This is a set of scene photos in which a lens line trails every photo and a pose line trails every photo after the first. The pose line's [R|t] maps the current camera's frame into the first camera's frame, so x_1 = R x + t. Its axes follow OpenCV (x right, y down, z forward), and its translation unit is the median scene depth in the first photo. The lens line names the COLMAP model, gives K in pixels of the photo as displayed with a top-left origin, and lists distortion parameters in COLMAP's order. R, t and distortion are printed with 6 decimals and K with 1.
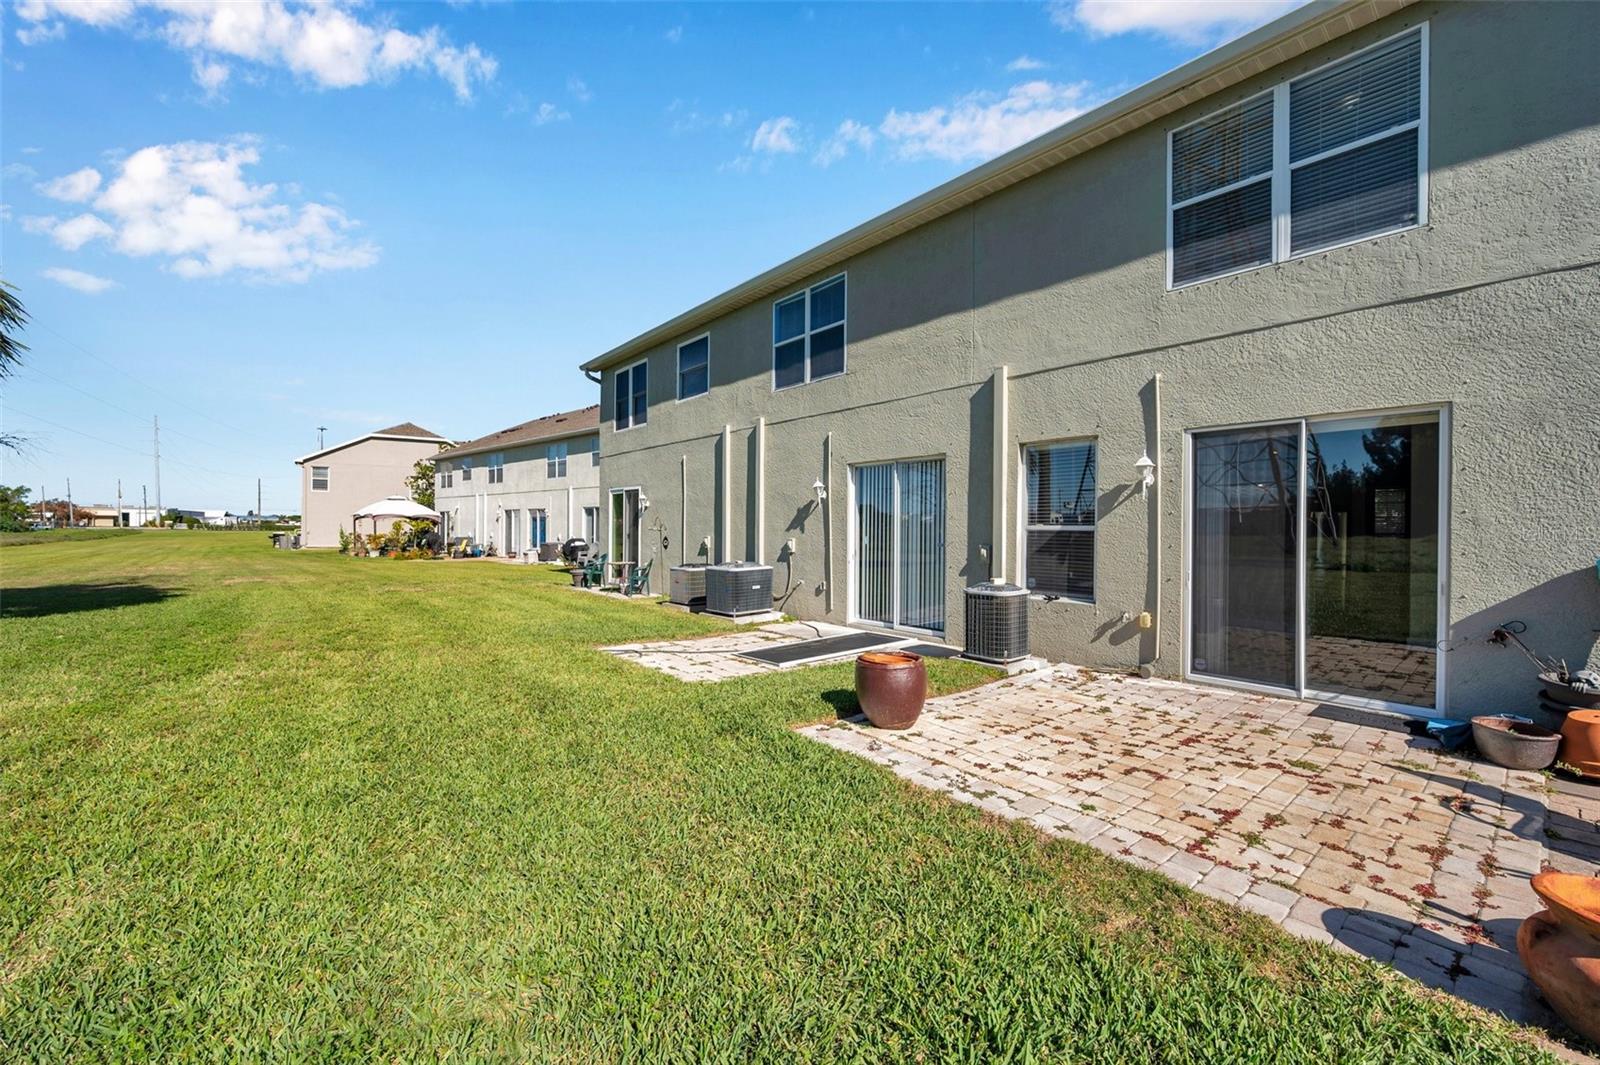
lens RADIAL K [[640.4, 0, 797.9], [0, 640.4, 530.6], [0, 0, 1]] dist [-0.002698, -0.000358]
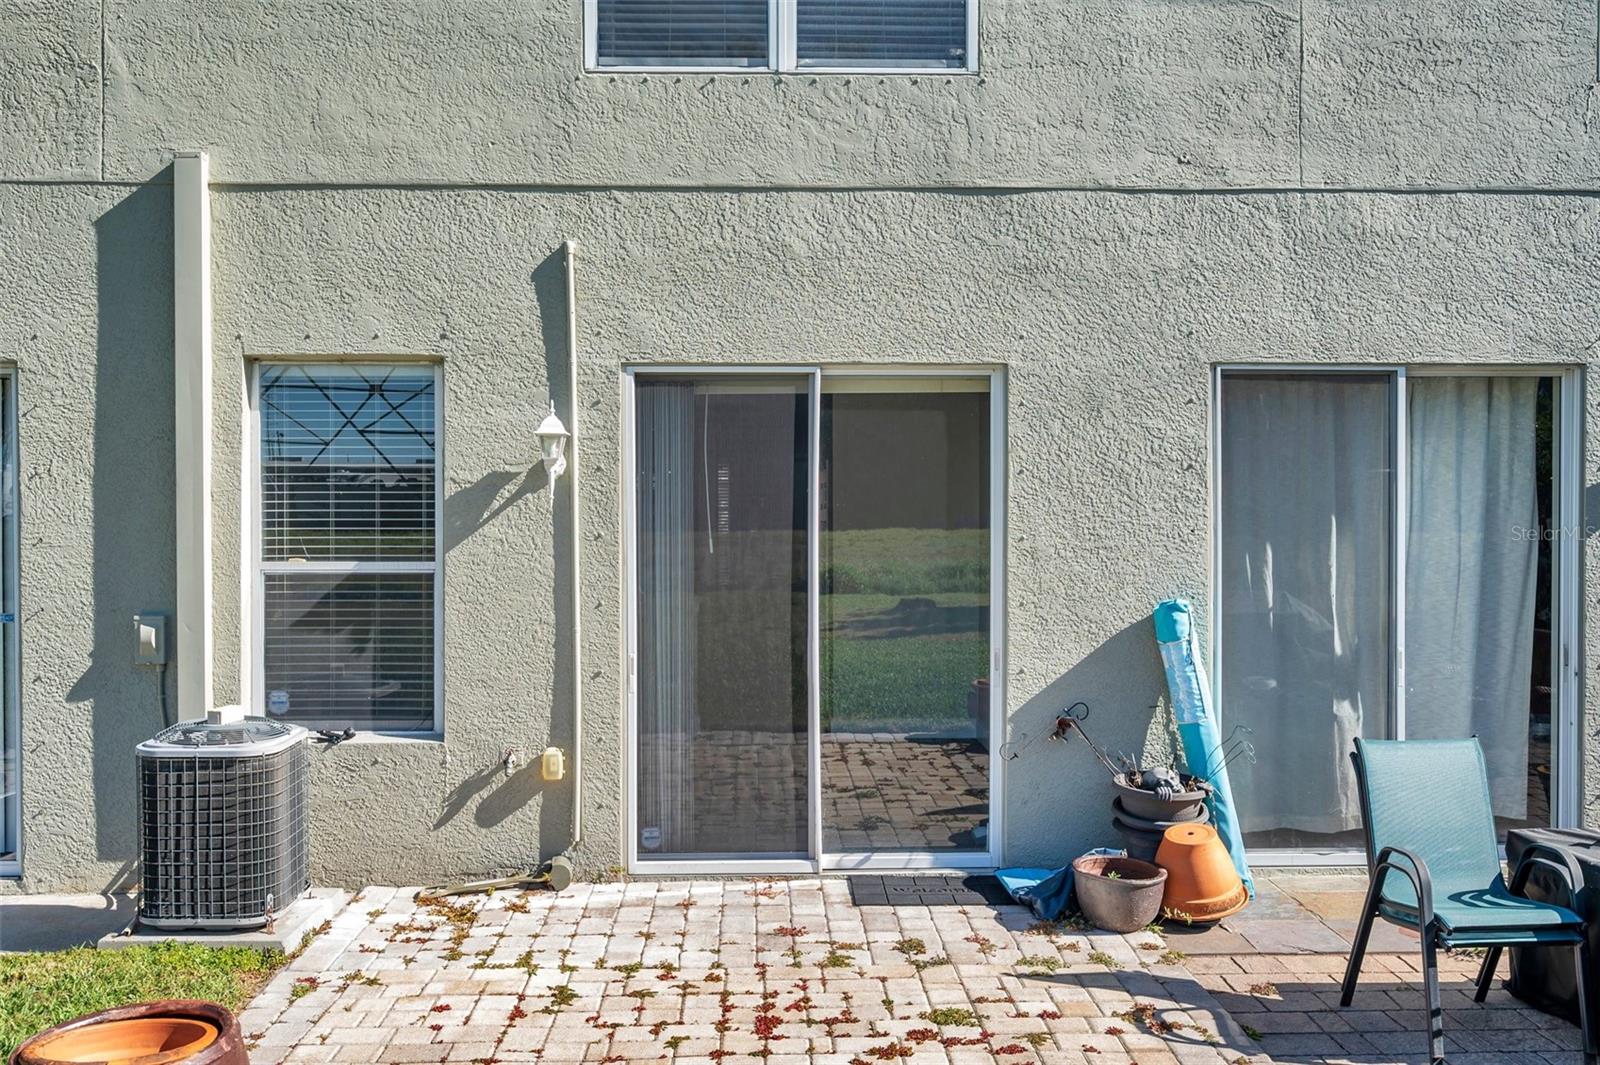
lens RADIAL K [[1387.4, 0, 799.4], [0, 1387.4, 526.6], [0, 0, 1]] dist [-0.003096, -0.002636]
pose [[0.618446, -0.016254, 0.785659, -0.149800], [0.008594, 0.999866, 0.013921, -0.049838], [-0.785780, -0.001857, 0.618503, 0.248797]]
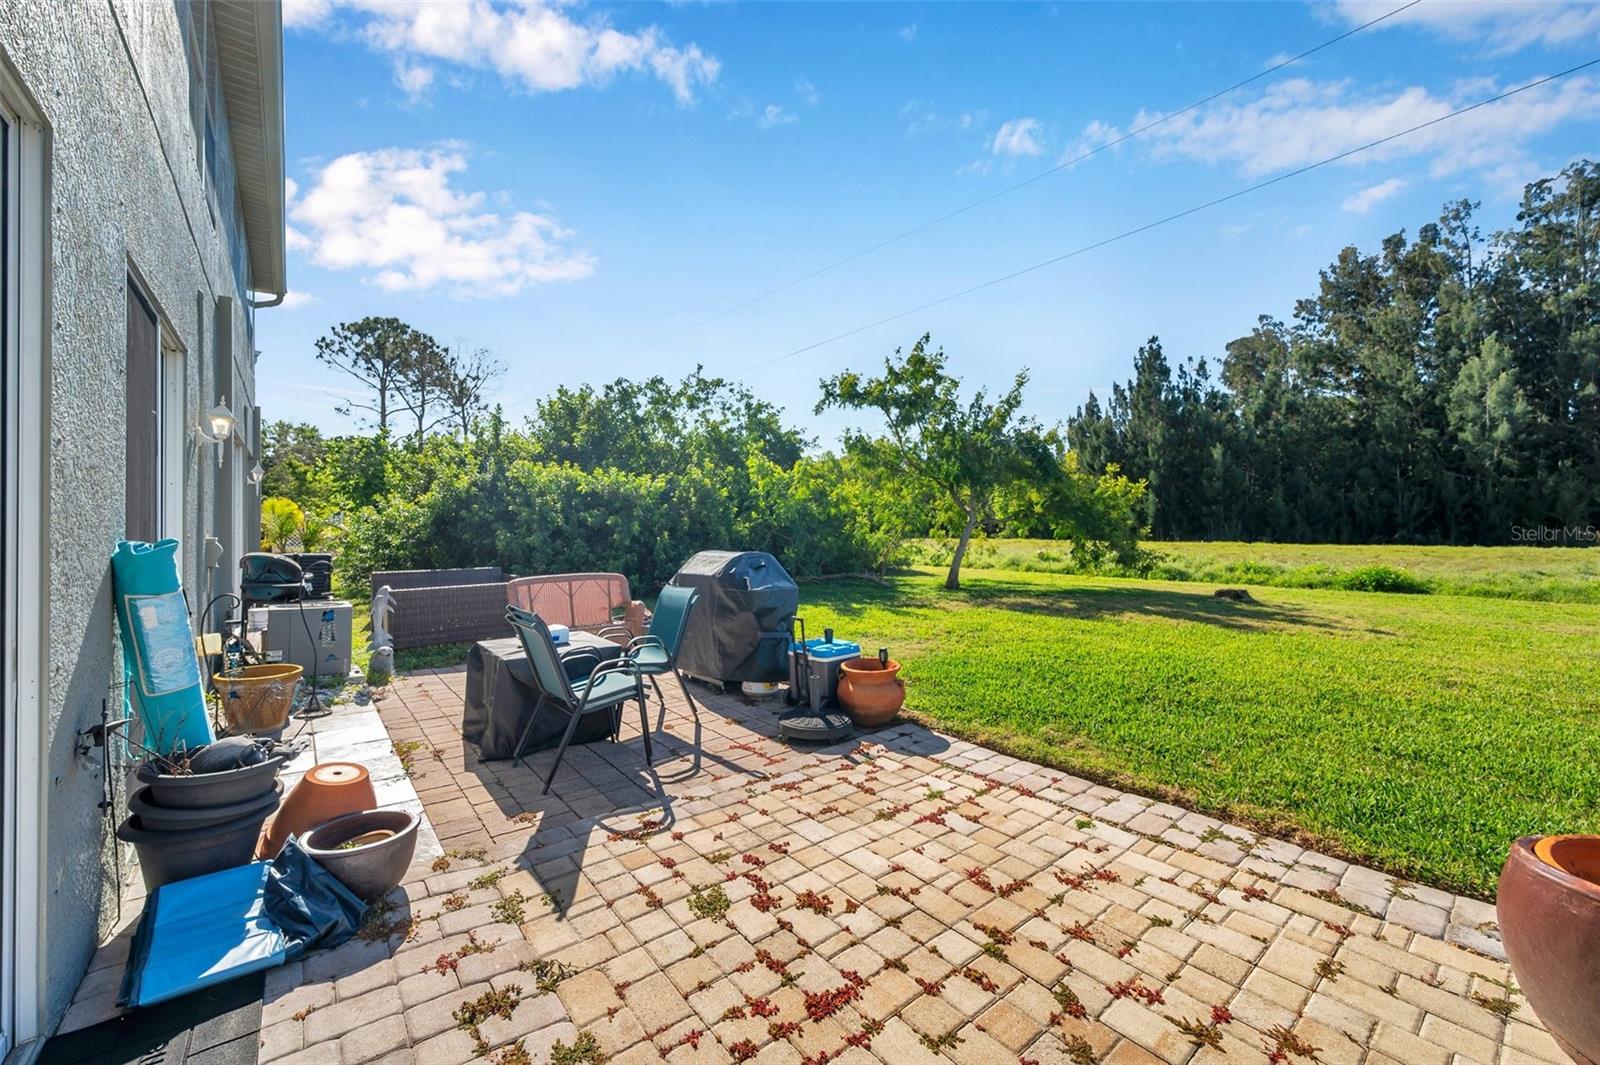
lens RADIAL K [[630.1, 0, 801.8], [0, 630.1, 529.5], [0, 0, 1]] dist [-0.002491, -0.000096]
pose [[-0.999708, -0.010521, 0.021766, 0.476568], [-0.010337, 0.999910, 0.008550, 0.010703], [-0.021854, 0.008322, -0.999727, 1.076298]]
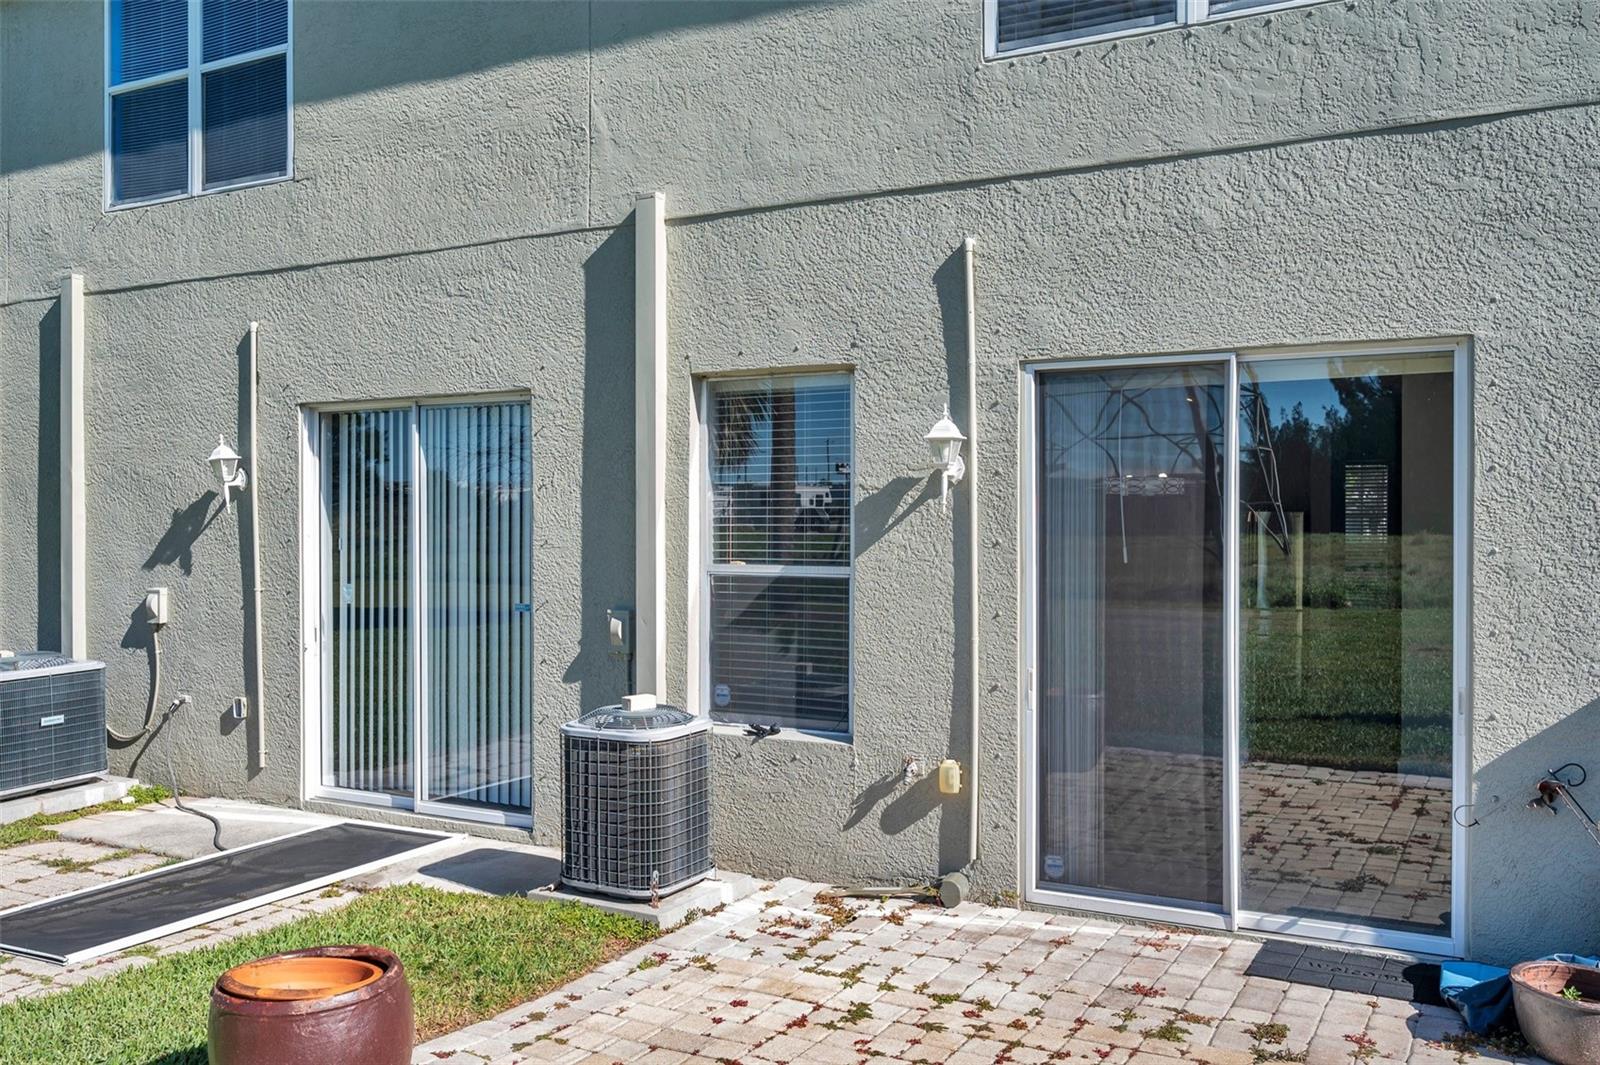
lens RADIAL K [[1387.4, 0, 799.4], [0, 1387.4, 526.6], [0, 0, 1]] dist [-0.003096, -0.002636]
pose [[0.934890, -0.009258, 0.354818, 0.101232], [0.008057, 0.999956, 0.004863, -0.047370], [-0.354847, -0.001688, 0.934923, 0.123855]]
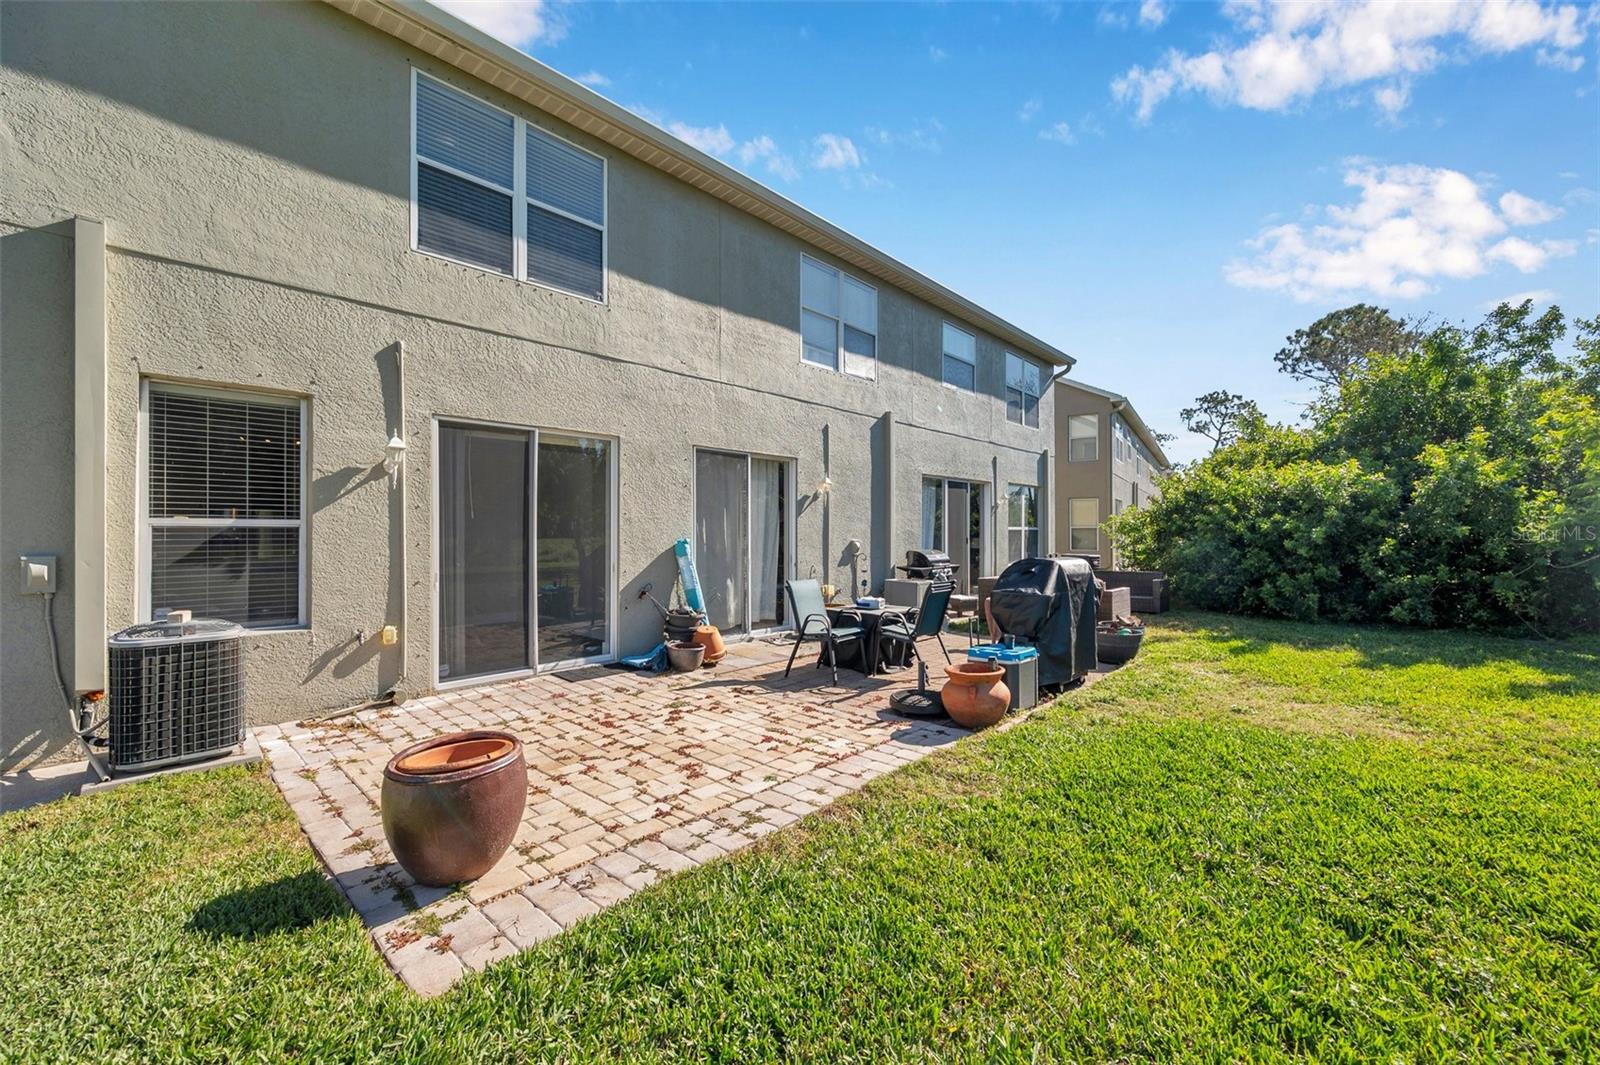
lens RADIAL K [[630.1, 0, 801.8], [0, 630.1, 529.5], [0, 0, 1]] dist [-0.002491, -0.000096]
pose [[-0.123619, -0.001959, 0.992328, -0.350165], [0.004712, 0.999986, 0.002561, 0.004461], [-0.992319, 0.004993, -0.123608, 0.615785]]
